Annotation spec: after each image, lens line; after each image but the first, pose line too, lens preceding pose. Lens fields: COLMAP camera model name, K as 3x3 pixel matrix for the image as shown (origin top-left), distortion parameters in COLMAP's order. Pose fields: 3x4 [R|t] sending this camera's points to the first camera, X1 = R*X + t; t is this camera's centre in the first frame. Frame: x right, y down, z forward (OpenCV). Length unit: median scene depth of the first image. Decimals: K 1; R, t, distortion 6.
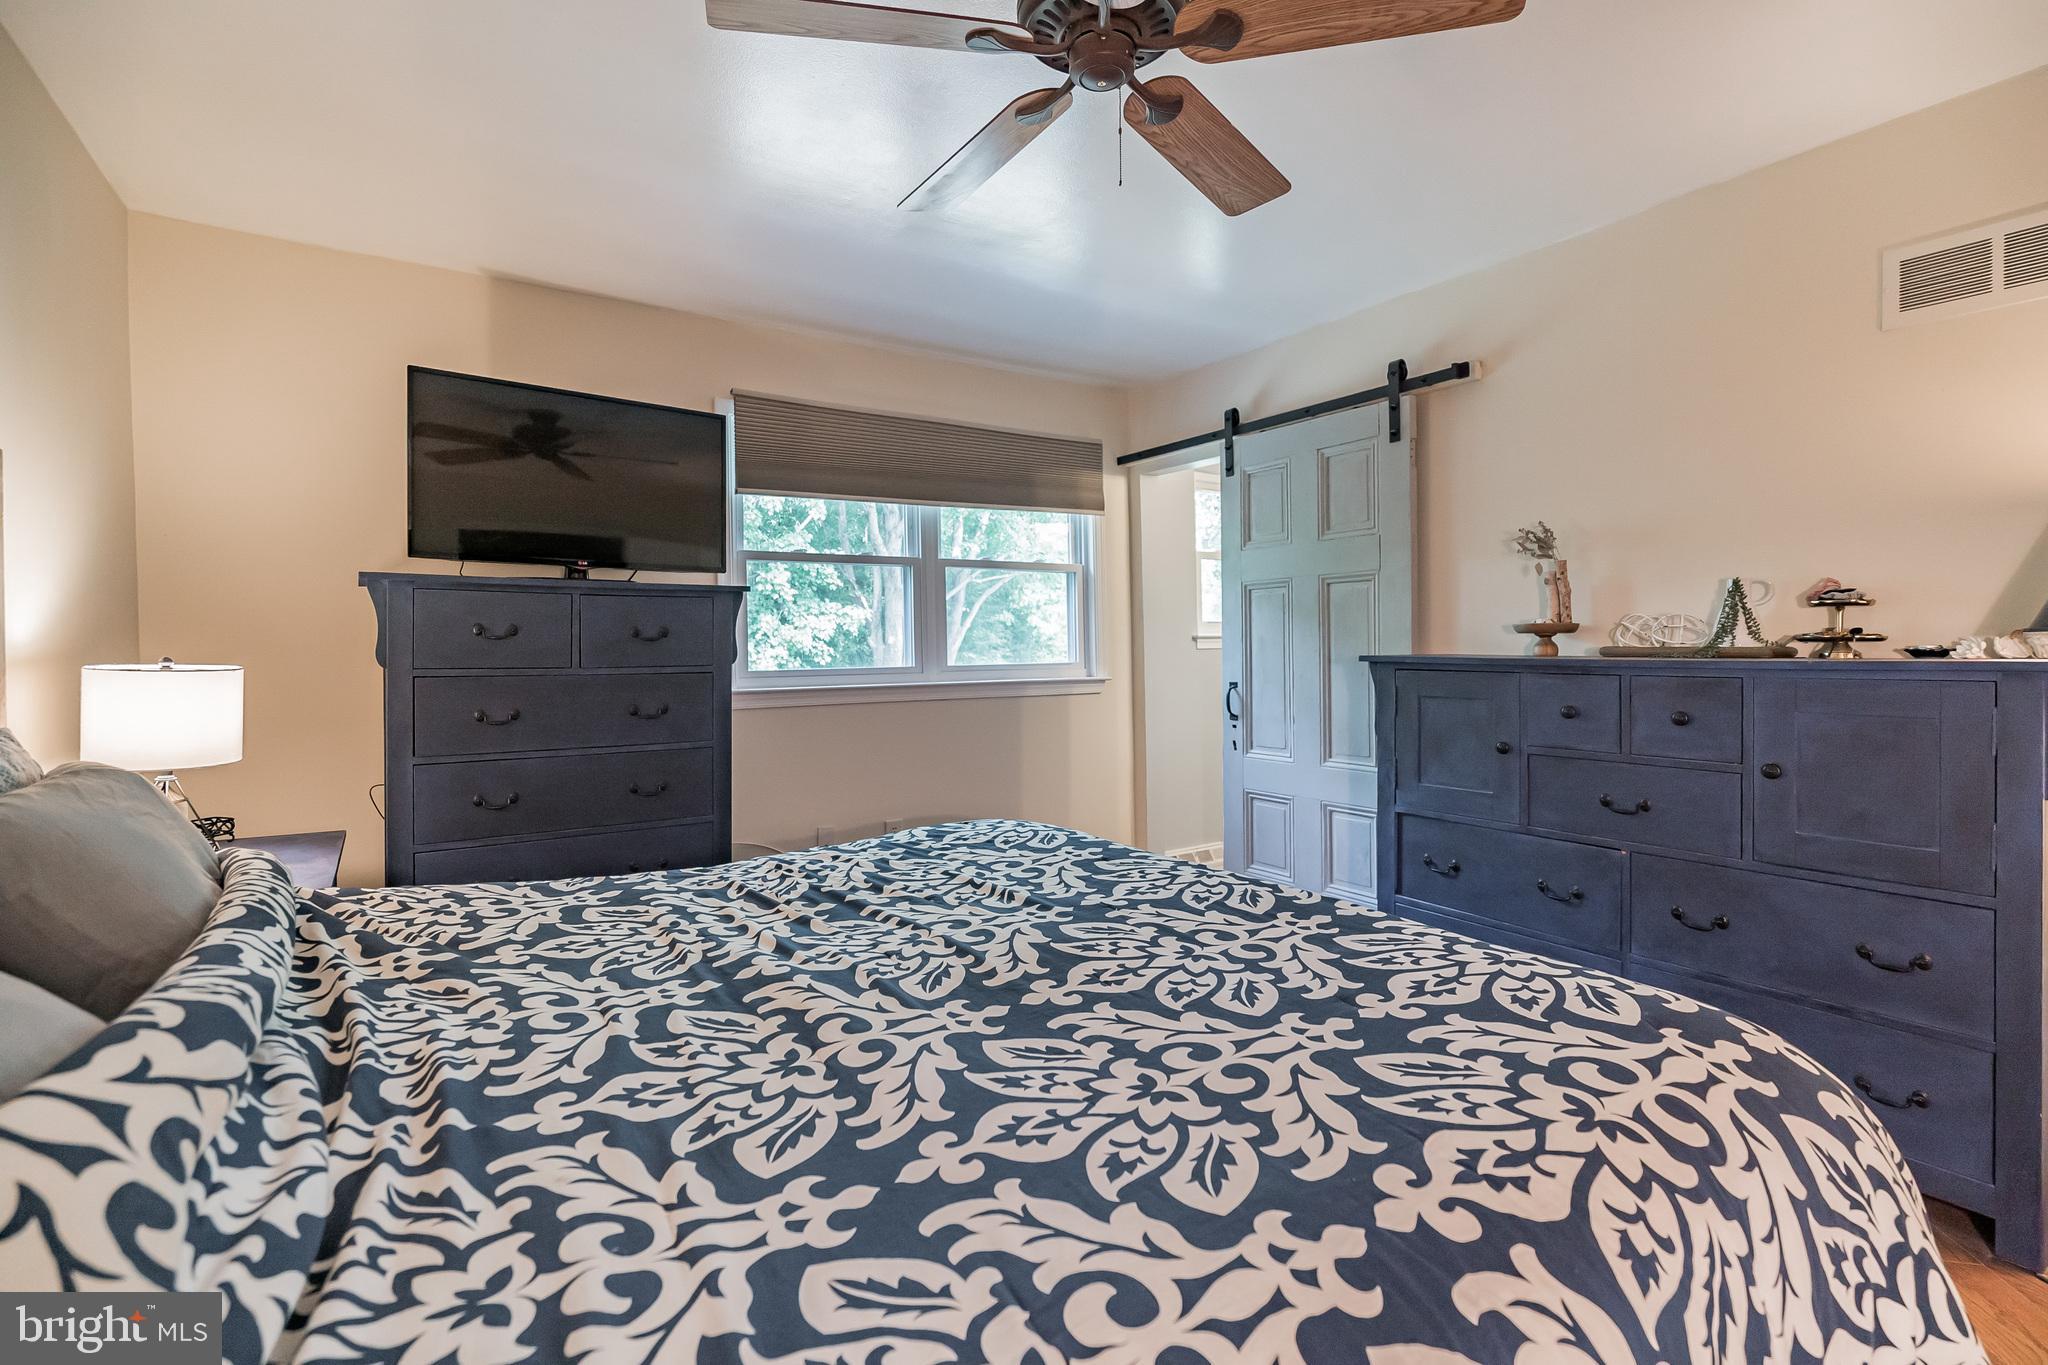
lens RADIAL K [[941.9, 0, 1011.9], [0, 941.9, 671.8], [0, 0, 1]] dist [-0.000877, 0.001828]
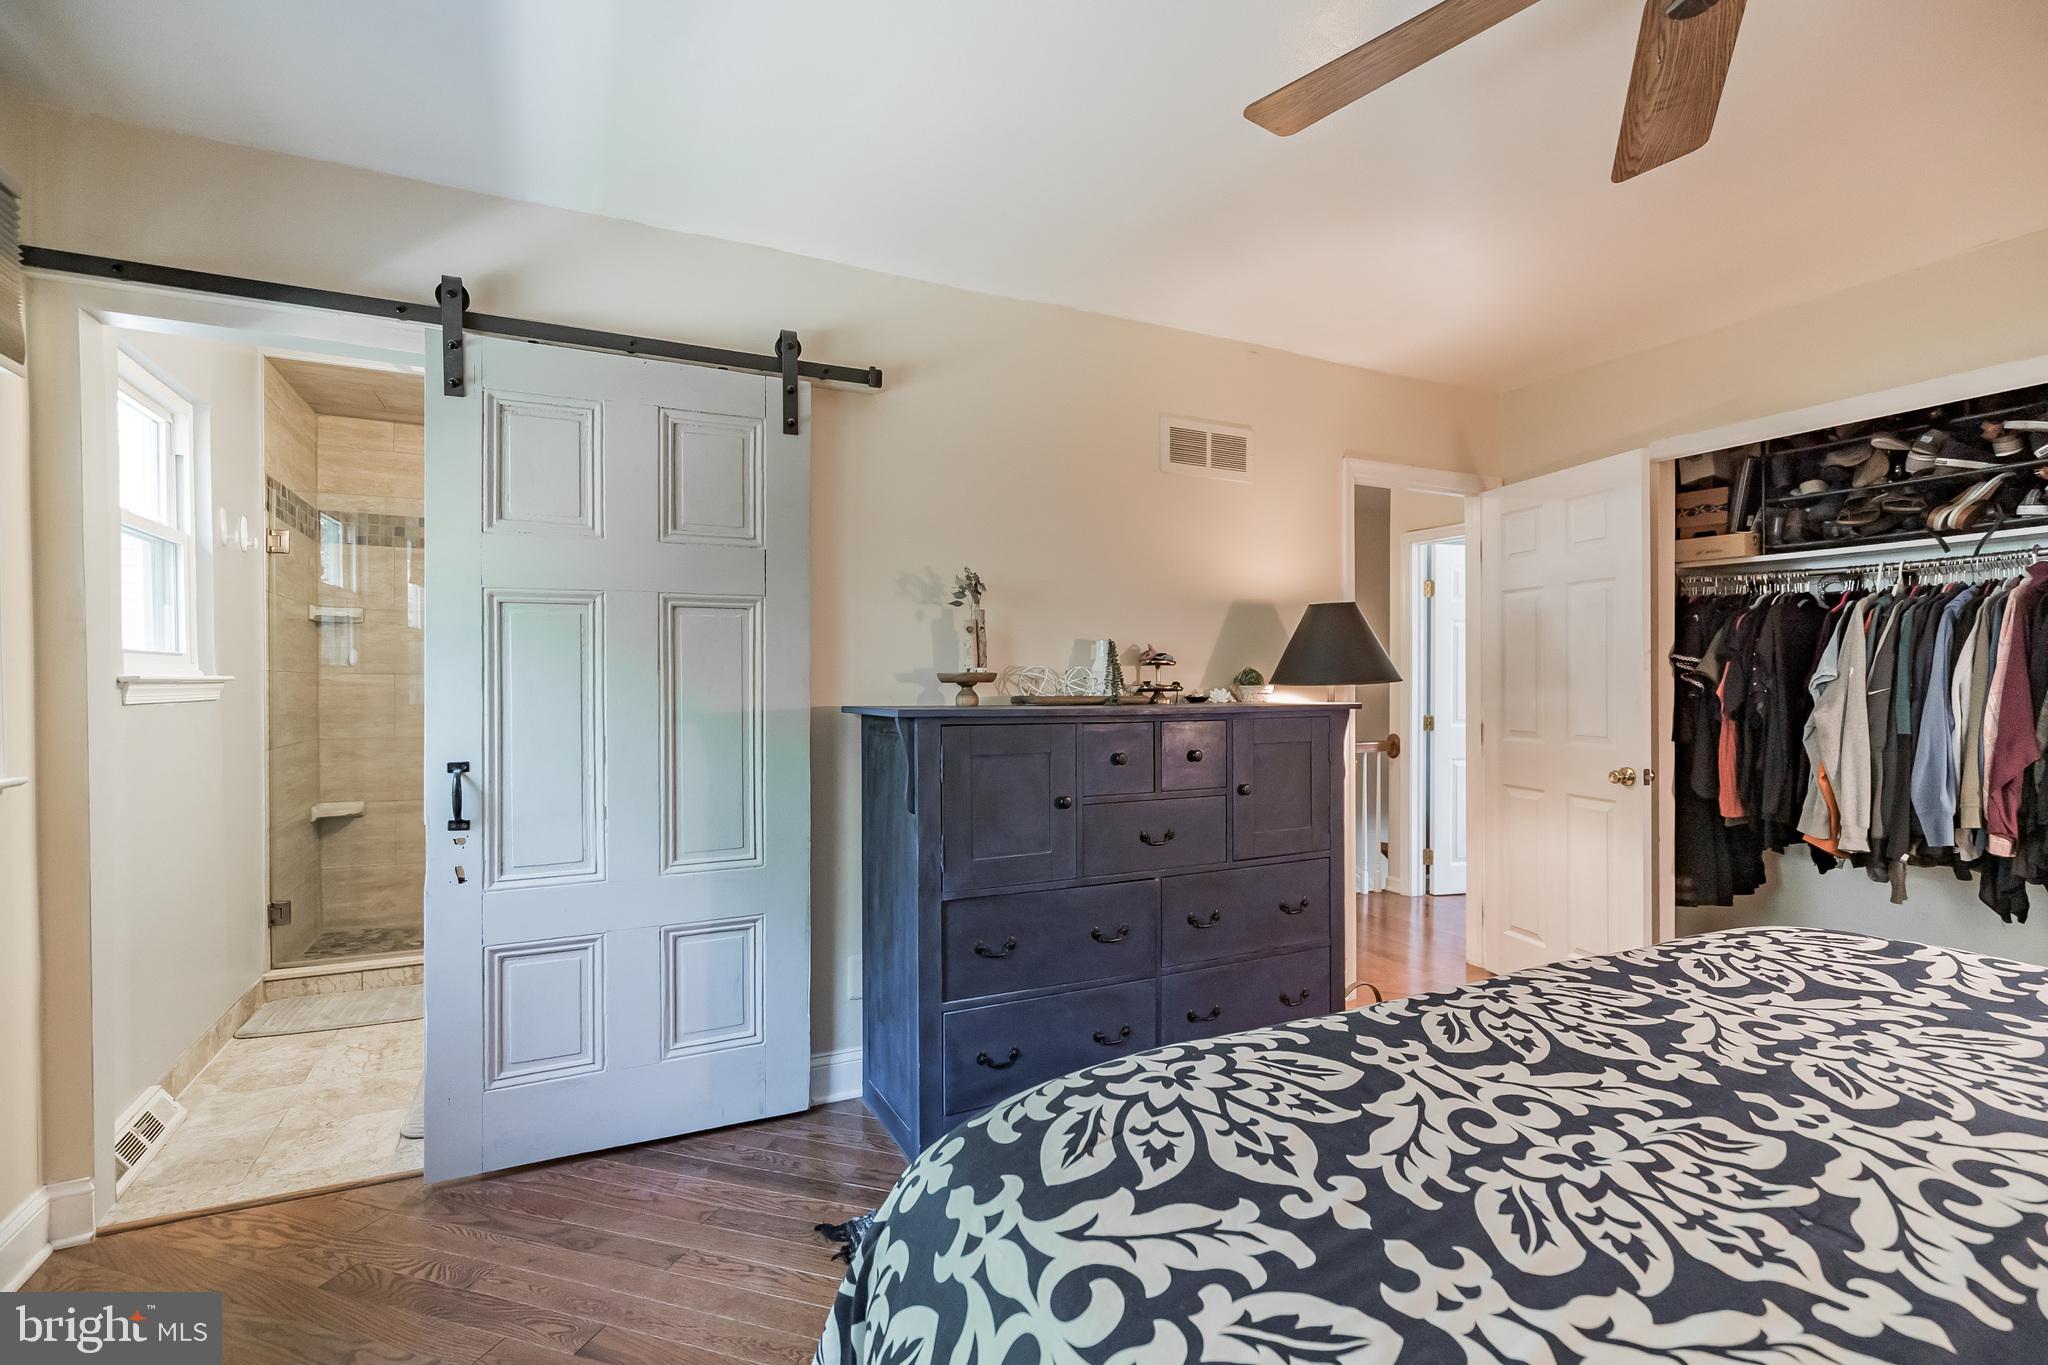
lens RADIAL K [[941.9, 0, 1014.2], [0, 941.9, 681.8], [0, 0, 1]] dist [-0.000877, 0.001828]
pose [[0.112621, 0.005252, 0.993624, -0.397336], [0.029129, 0.999539, -0.008585, -0.032204], [-0.993211, 0.029910, 0.112416, 0.848253]]
